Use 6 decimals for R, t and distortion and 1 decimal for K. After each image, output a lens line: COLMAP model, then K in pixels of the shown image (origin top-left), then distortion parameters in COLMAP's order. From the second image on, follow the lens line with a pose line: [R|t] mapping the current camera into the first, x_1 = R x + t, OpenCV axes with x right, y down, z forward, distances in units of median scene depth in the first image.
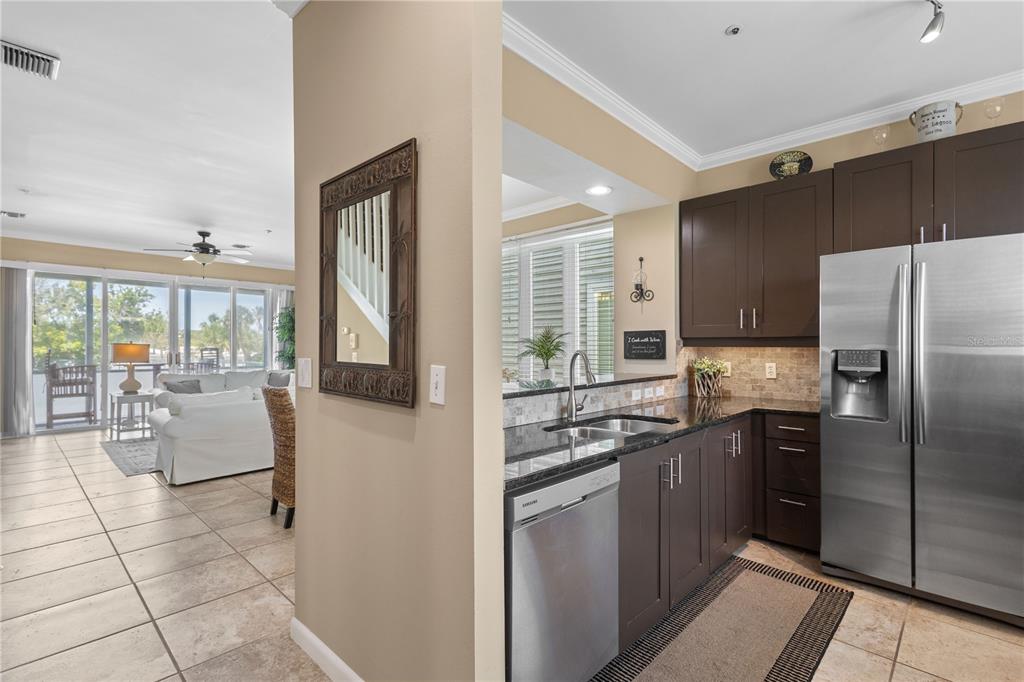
lens RADIAL K [[470.7, 0, 512.2], [0, 470.7, 342.1], [0, 0, 1]] dist [0.006937, -0.000788]
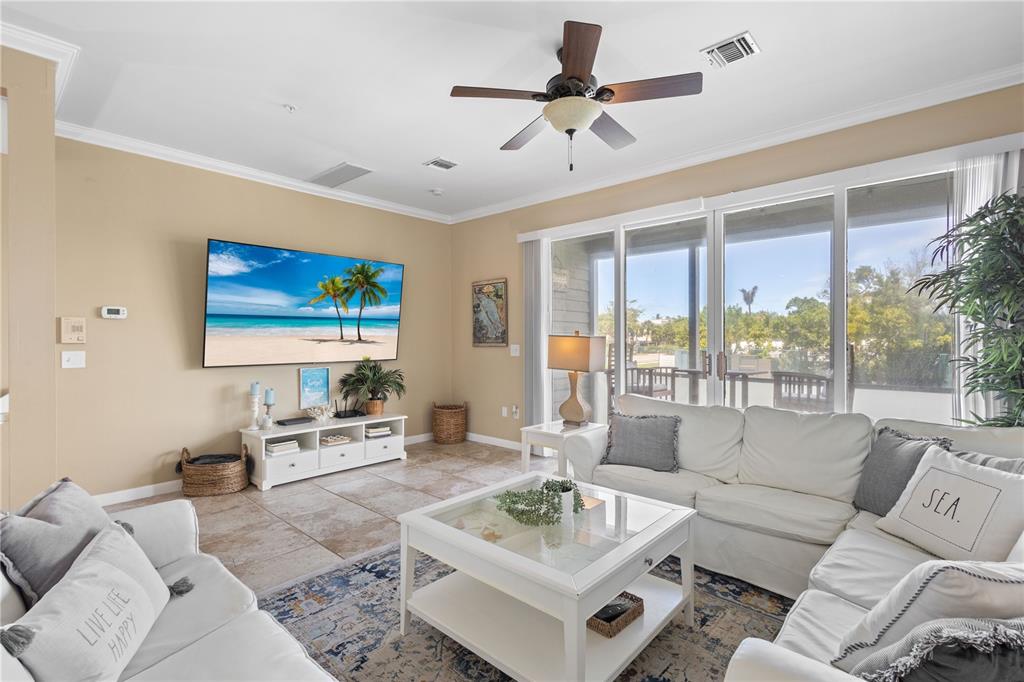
lens RADIAL K [[474.6, 0, 511.8], [0, 474.6, 339.3], [0, 0, 1]] dist [0.008049, -0.000179]
pose [[0.007783, 0.002384, -0.999967, -0.320665], [0.007120, 0.999972, 0.002440, 0.006767], [0.999944, -0.007139, 0.007766, 1.182018]]
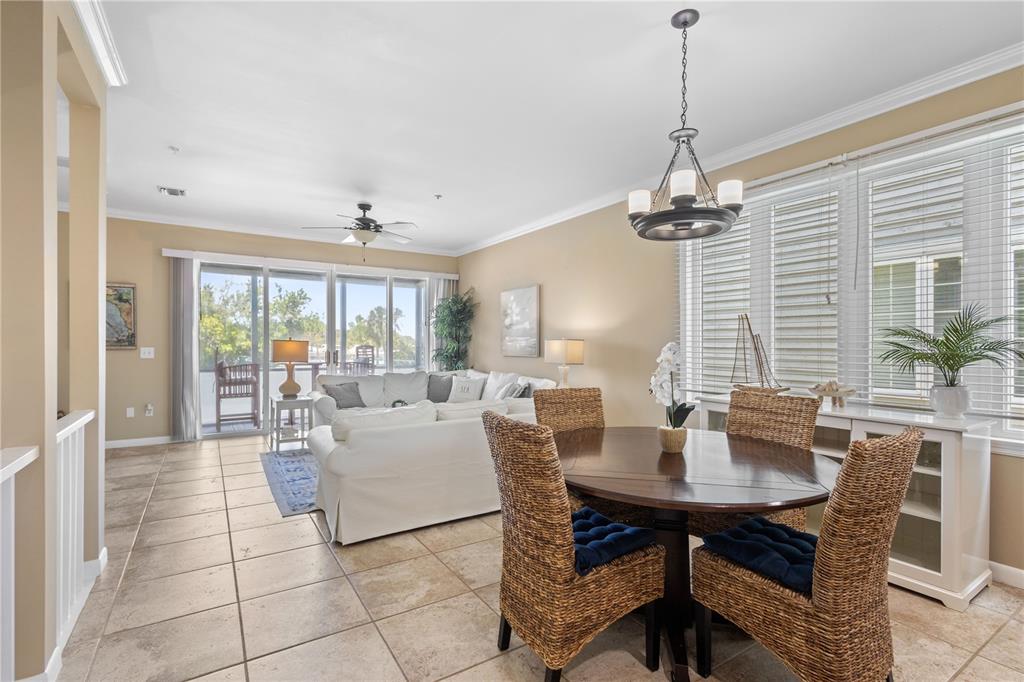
lens RADIAL K [[473.1, 0, 510.9], [0, 473.1, 346.5], [0, 0, 1]] dist [0.006194, 0.000158]
pose [[0.968758, 0.003279, -0.247985, -0.250274], [-0.000378, 0.999931, 0.011743, 0.005633], [0.248006, -0.011282, 0.968693, 0.326108]]
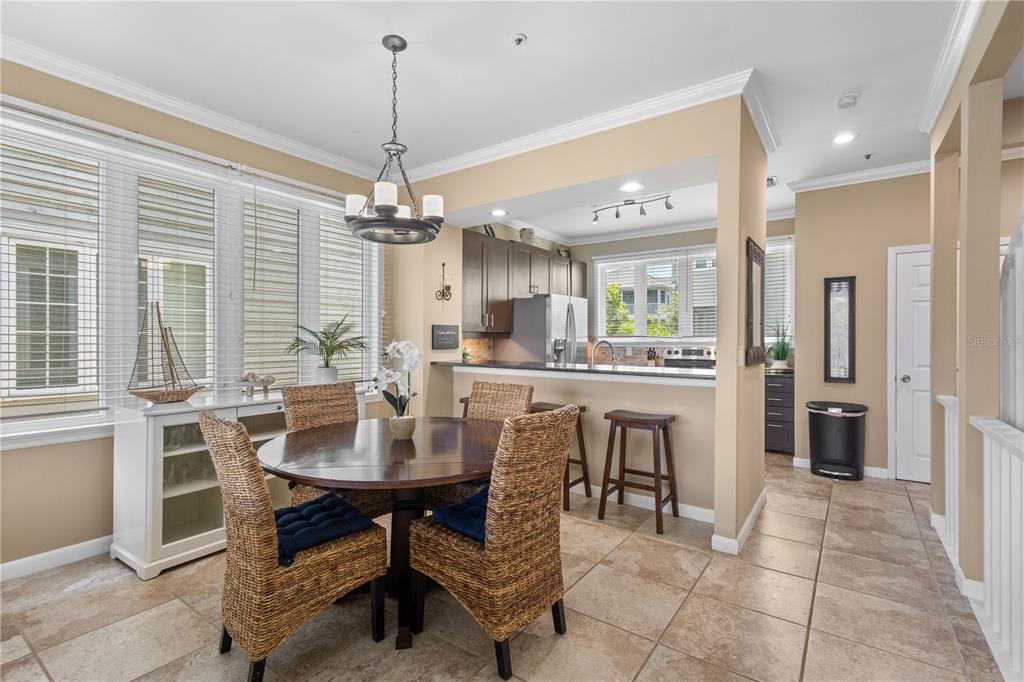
lens RADIAL K [[474.6, 0, 511.8], [0, 474.6, 339.3], [0, 0, 1]] dist [0.008049, -0.000179]
pose [[-0.132424, -0.003918, 0.991185, -0.688692], [-0.007751, 0.999966, 0.002917, 0.005379], [-0.991163, -0.007297, -0.132450, 0.728915]]
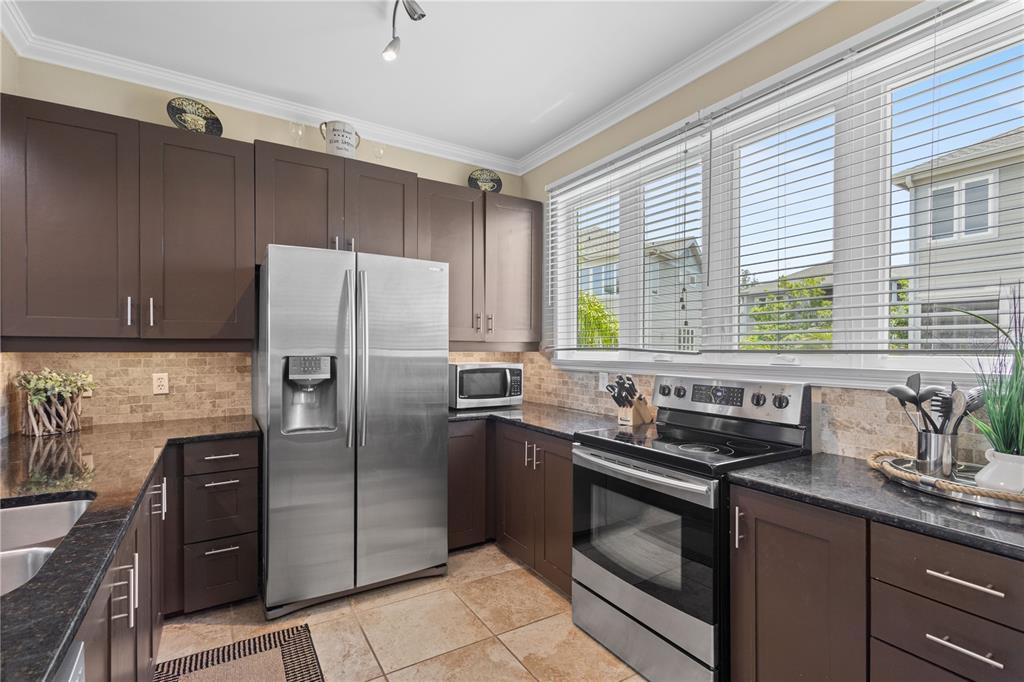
lens RADIAL K [[476.5, 0, 516.1], [0, 476.5, 352.3], [0, 0, 1]] dist [0.009551, 0.000050]
pose [[0.255450, -0.007214, 0.966795, -0.027393], [-0.012304, 0.999867, 0.010712, -0.002450], [-0.966744, -0.014632, 0.255328, 0.182842]]
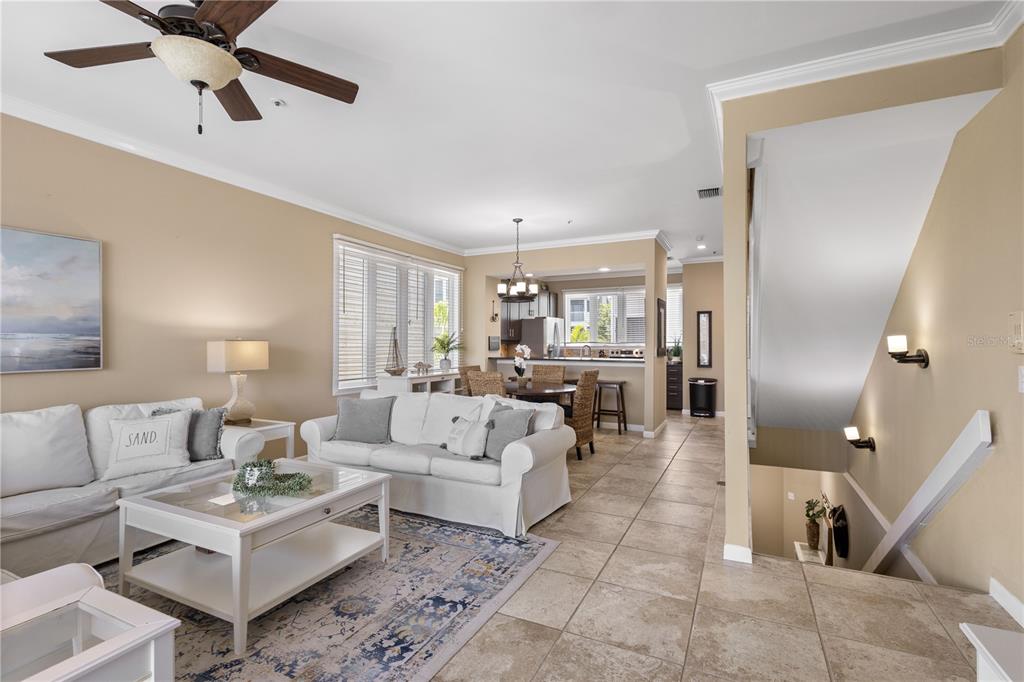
lens RADIAL K [[470.7, 0, 512.2], [0, 470.7, 342.1], [0, 0, 1]] dist [0.006937, -0.000788]
pose [[-0.286009, 0.000406, 0.958227, -1.263383], [-0.007177, 0.999971, -0.002566, 0.004390], [-0.958200, -0.007611, -0.285998, 1.111852]]
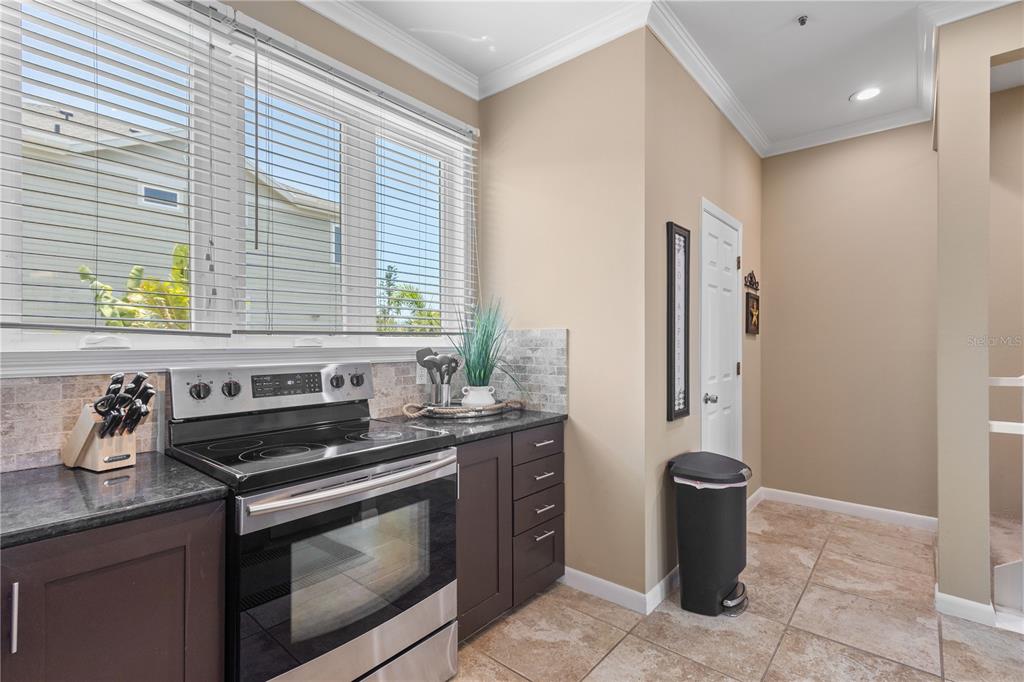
lens RADIAL K [[474.6, 0, 511.8], [0, 474.6, 339.3], [0, 0, 1]] dist [0.008049, -0.000179]
pose [[-0.998779, -0.003162, -0.049293, 0.286987], [-0.002631, 0.999938, -0.010843, 0.008113], [0.049324, -0.010700, -0.998725, 0.487753]]
